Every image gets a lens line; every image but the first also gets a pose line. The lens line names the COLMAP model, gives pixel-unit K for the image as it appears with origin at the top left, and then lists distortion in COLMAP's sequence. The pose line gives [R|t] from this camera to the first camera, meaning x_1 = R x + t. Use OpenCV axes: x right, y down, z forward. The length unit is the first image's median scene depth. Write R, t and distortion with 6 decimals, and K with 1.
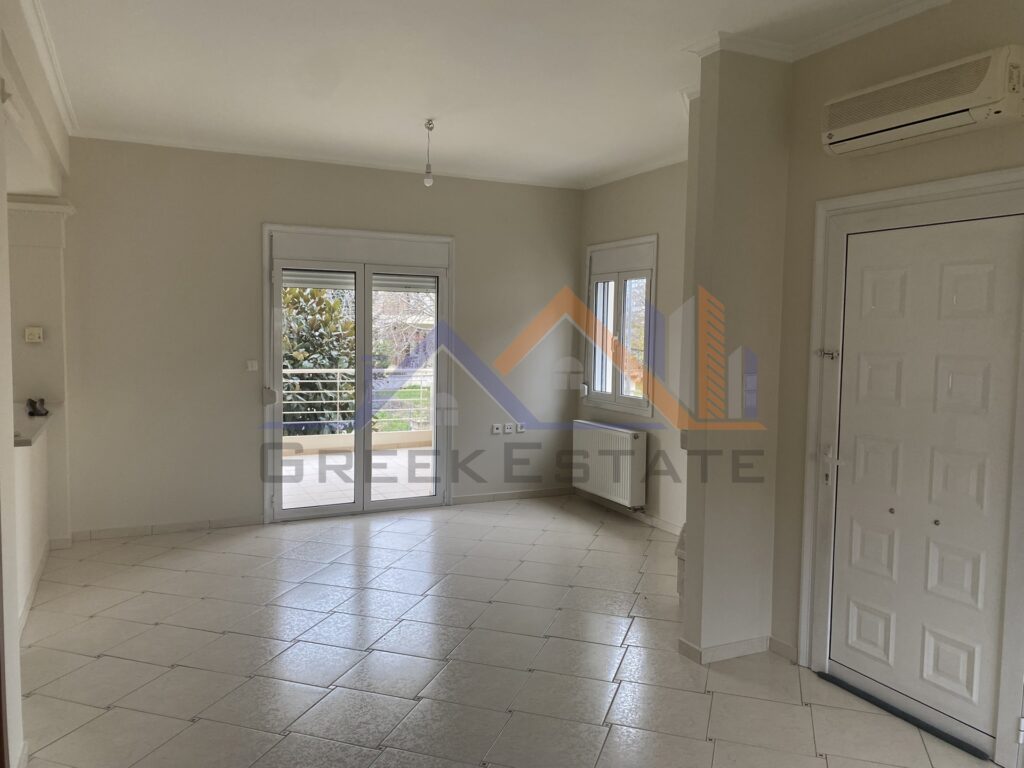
lens RADIAL K [[783.8, 0, 512.0], [0, 783.8, 384.0], [0, 0, 1]] dist [0.035360, 0.000842]
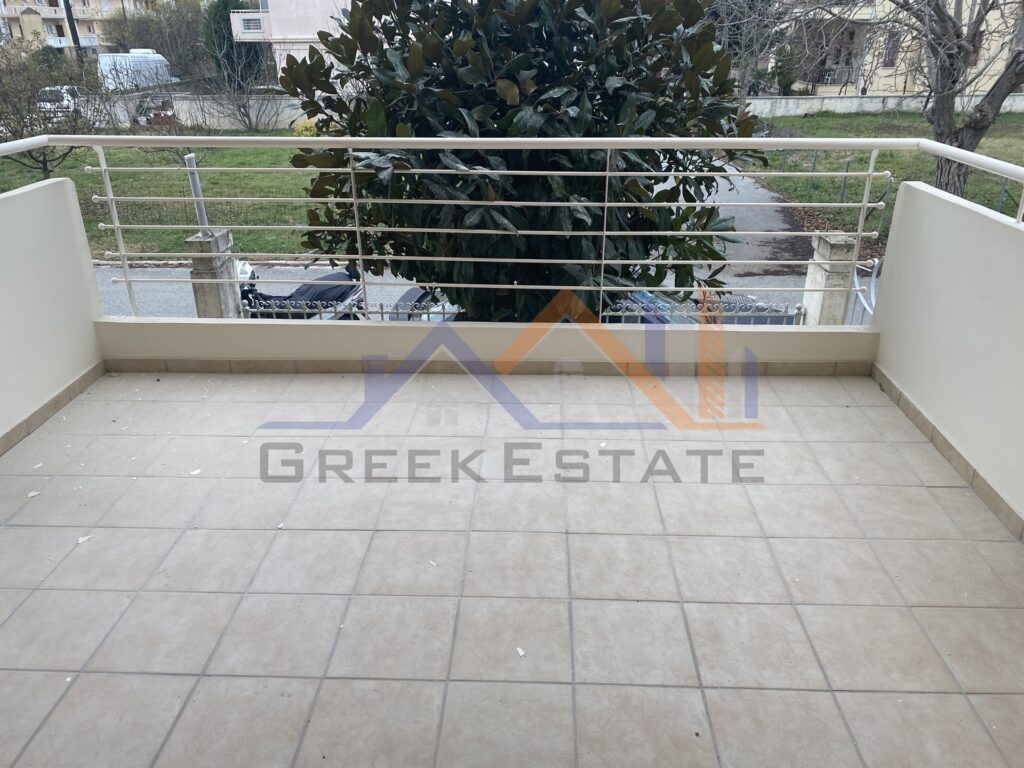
lens RADIAL K [[783.8, 0, 512.0], [0, 783.8, 384.0], [0, 0, 1]] dist [0.035360, 0.000842]
pose [[0.887528, 0.169272, -0.428533, -0.097769], [-0.014009, 0.939555, 0.342112, -0.034344], [0.460540, -0.297631, 0.836253, 0.668958]]
